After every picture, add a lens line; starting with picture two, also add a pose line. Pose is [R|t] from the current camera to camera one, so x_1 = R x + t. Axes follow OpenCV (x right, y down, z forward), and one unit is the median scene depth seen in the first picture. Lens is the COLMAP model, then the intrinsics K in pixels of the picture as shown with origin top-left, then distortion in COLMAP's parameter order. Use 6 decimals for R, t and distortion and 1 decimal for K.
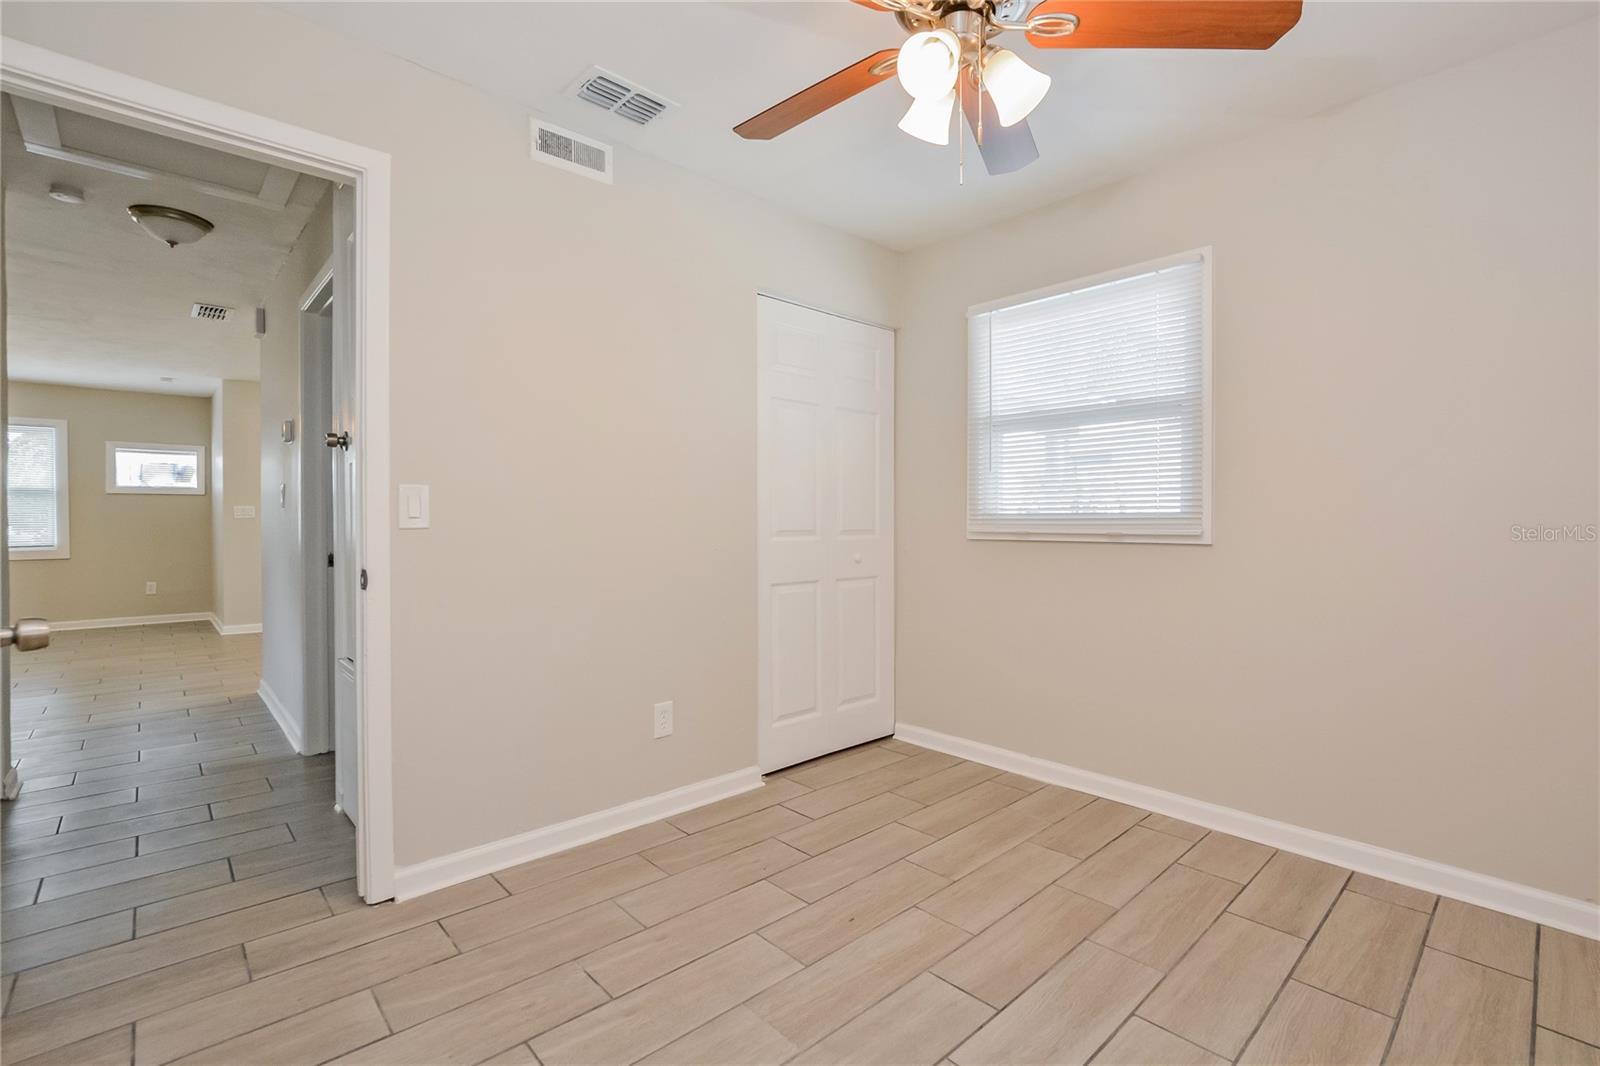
lens RADIAL K [[713.6, 0, 803.4], [0, 713.6, 518.2], [0, 0, 1]] dist [-0.028861, 0.000526]
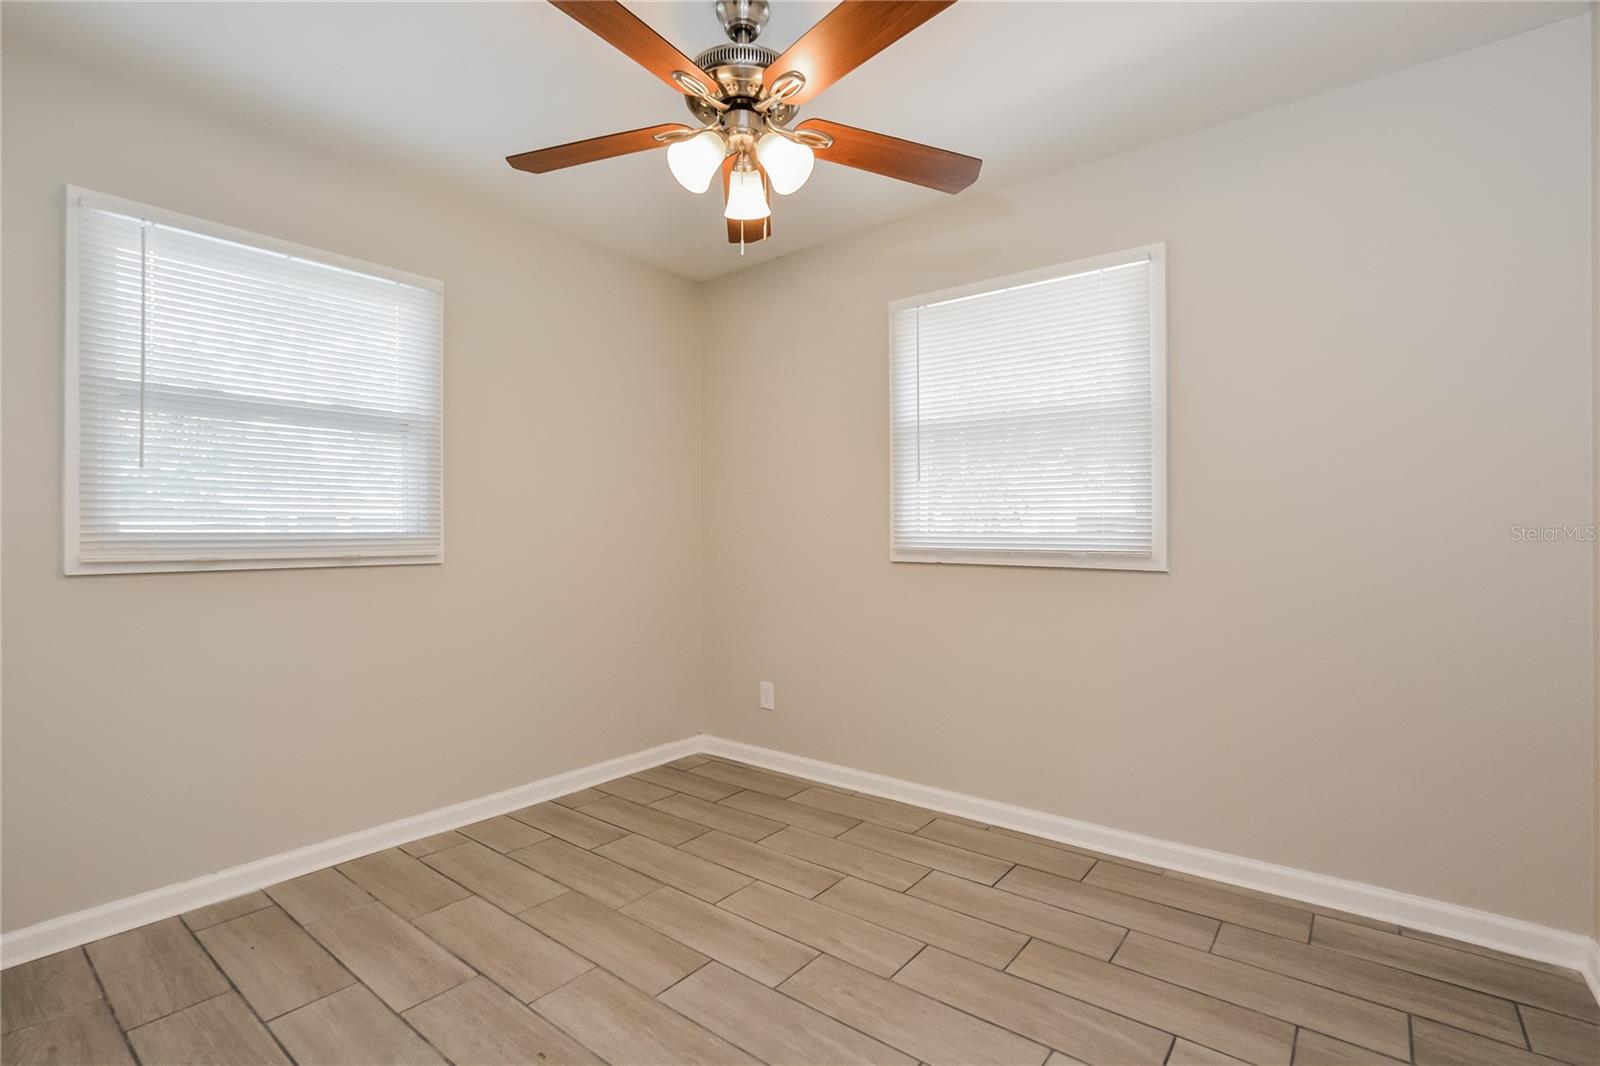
lens RADIAL K [[720.3, 0, 800.0], [0, 720.3, 533.0], [0, 0, 1]] dist [-0.038710, 0.005571]
pose [[-0.144690, 0.001100, 0.989476, -0.577840], [0.003850, 0.999992, -0.000549, -0.005964], [-0.989470, 0.003730, -0.144693, 0.646321]]
